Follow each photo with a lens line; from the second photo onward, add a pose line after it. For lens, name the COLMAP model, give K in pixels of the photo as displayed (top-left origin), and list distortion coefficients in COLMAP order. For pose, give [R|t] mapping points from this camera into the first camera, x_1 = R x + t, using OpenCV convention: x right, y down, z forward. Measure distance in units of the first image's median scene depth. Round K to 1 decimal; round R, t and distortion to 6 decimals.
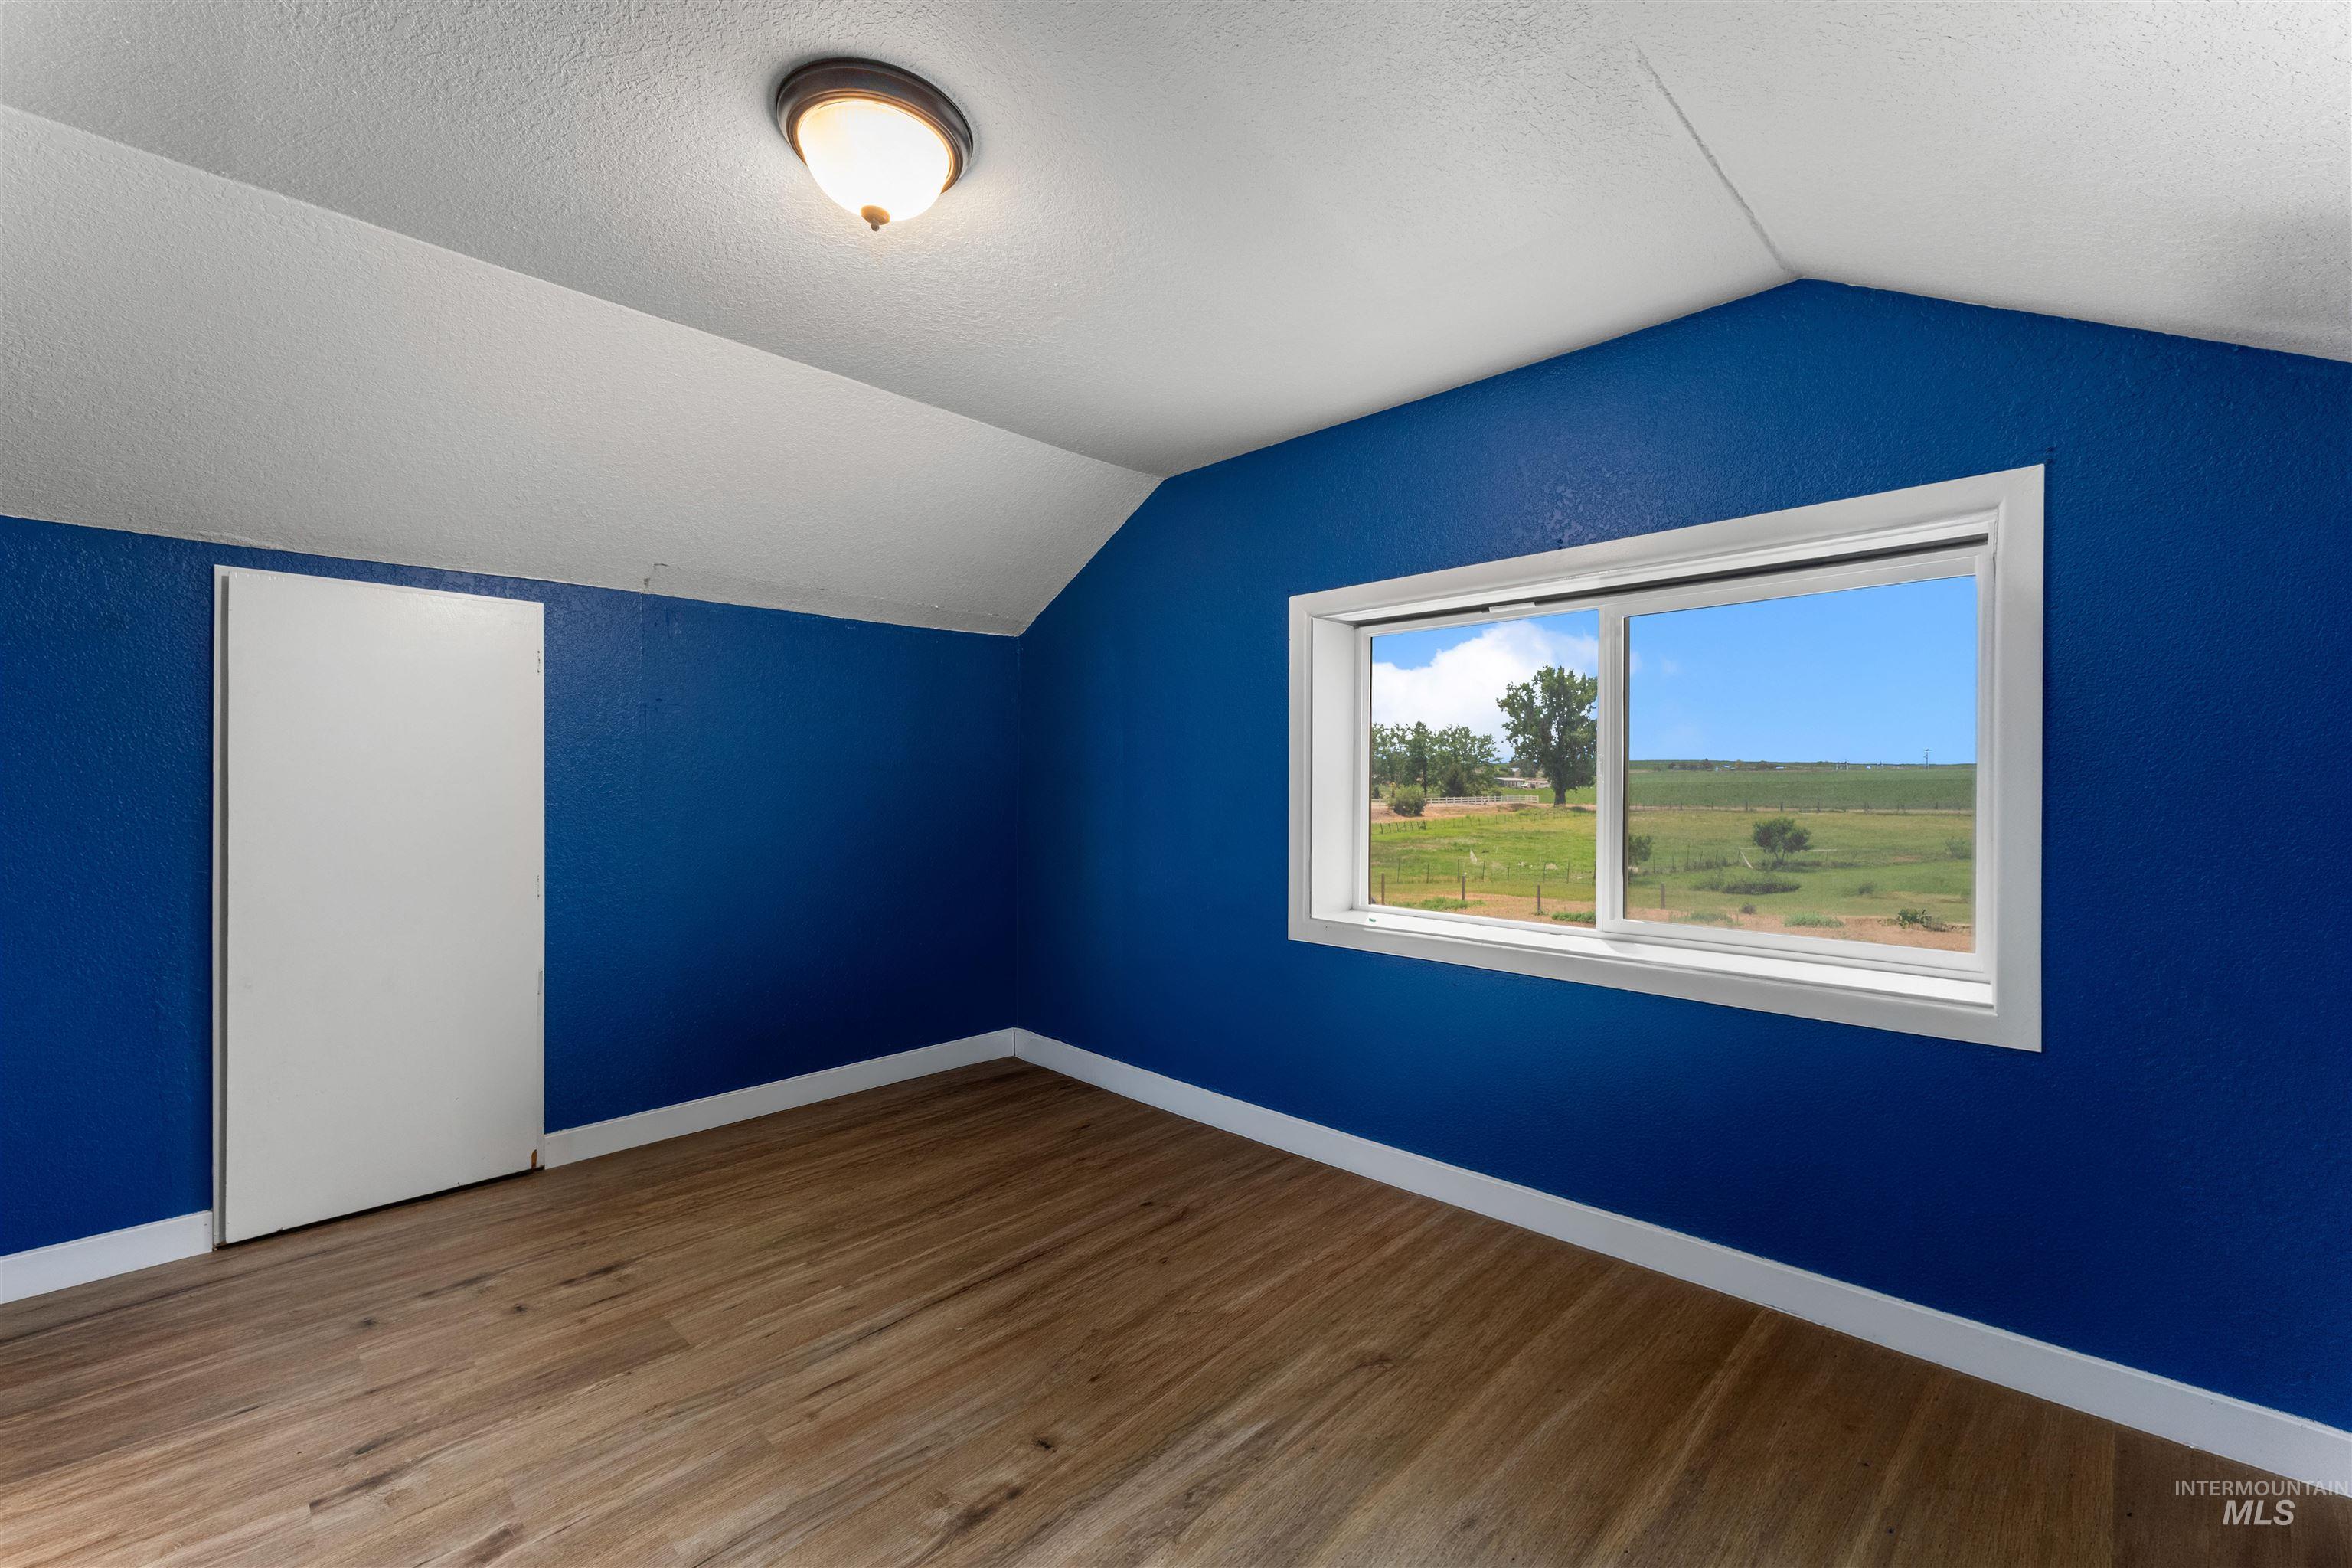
lens RADIAL K [[946.9, 0, 1193.6], [0, 946.9, 785.8], [0, 0, 1]] dist [0.002295, -0.001212]
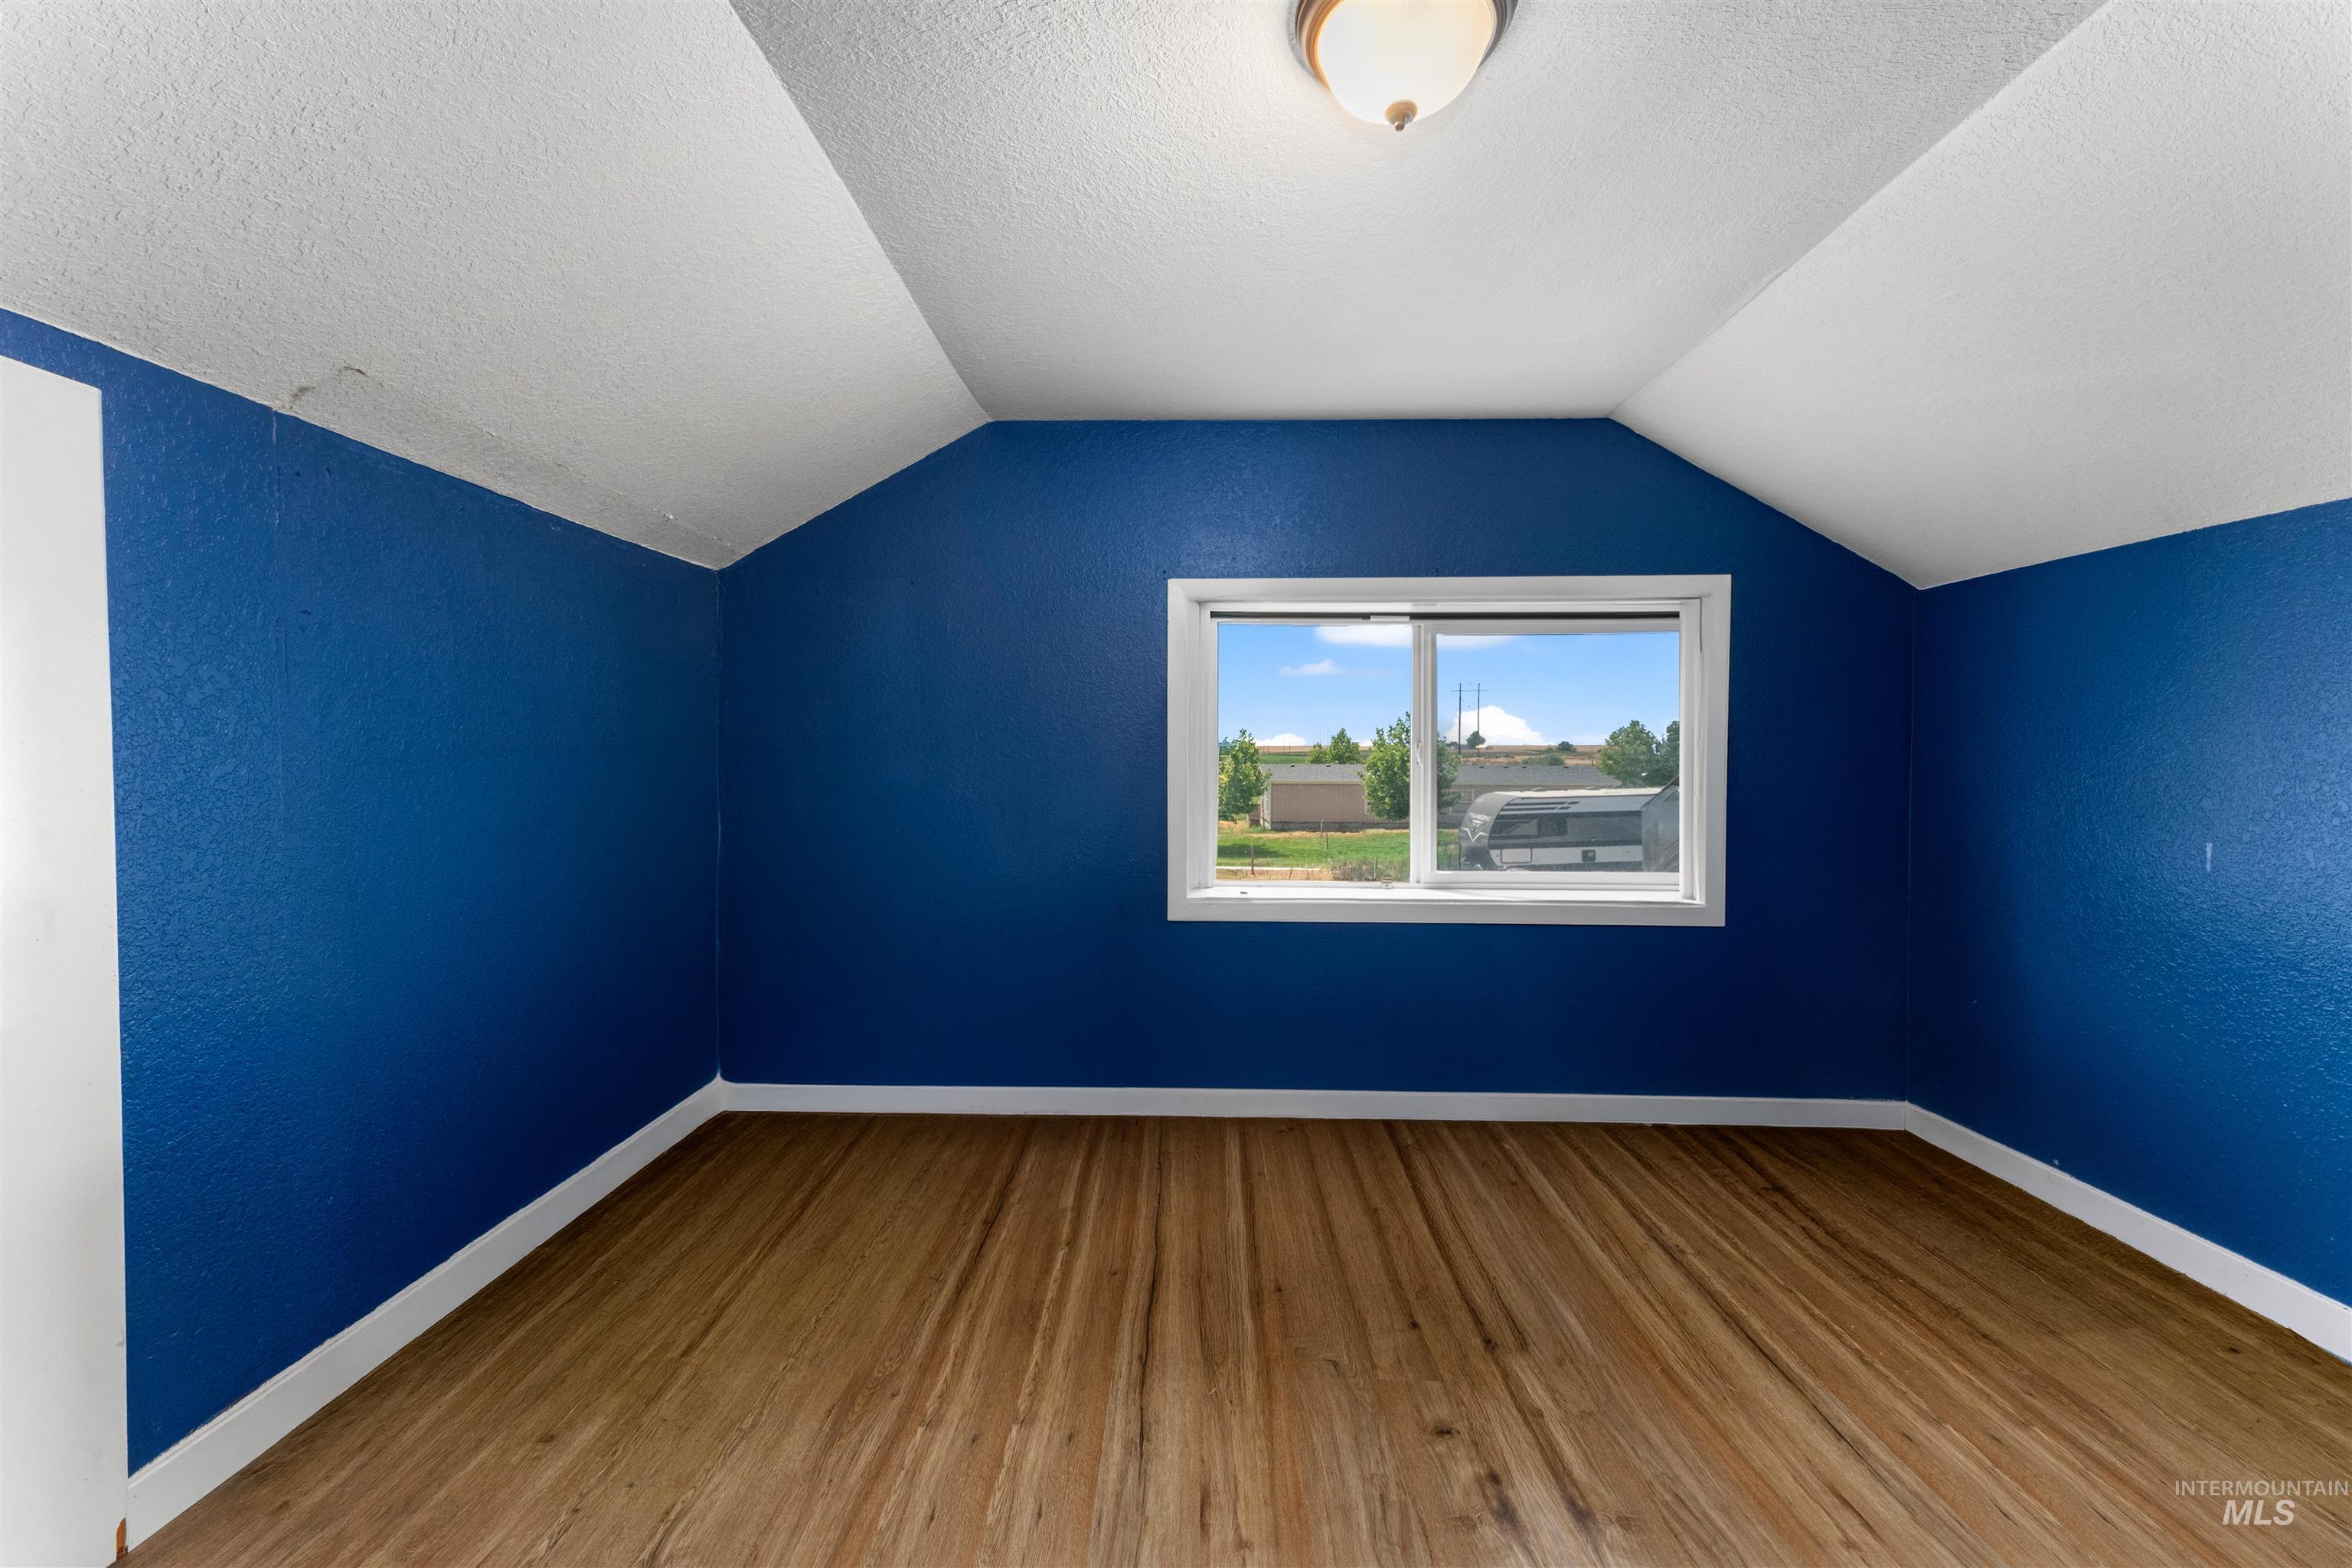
lens RADIAL K [[946.9, 0, 1164.7], [0, 946.9, 778.0], [0, 0, 1]] dist [0.002295, -0.001212]
pose [[0.736666, -0.008453, 0.676204, -0.820472], [-0.001124, 0.999905, 0.013723, -0.004221], [-0.676256, -0.010869, 0.736587, 0.372802]]
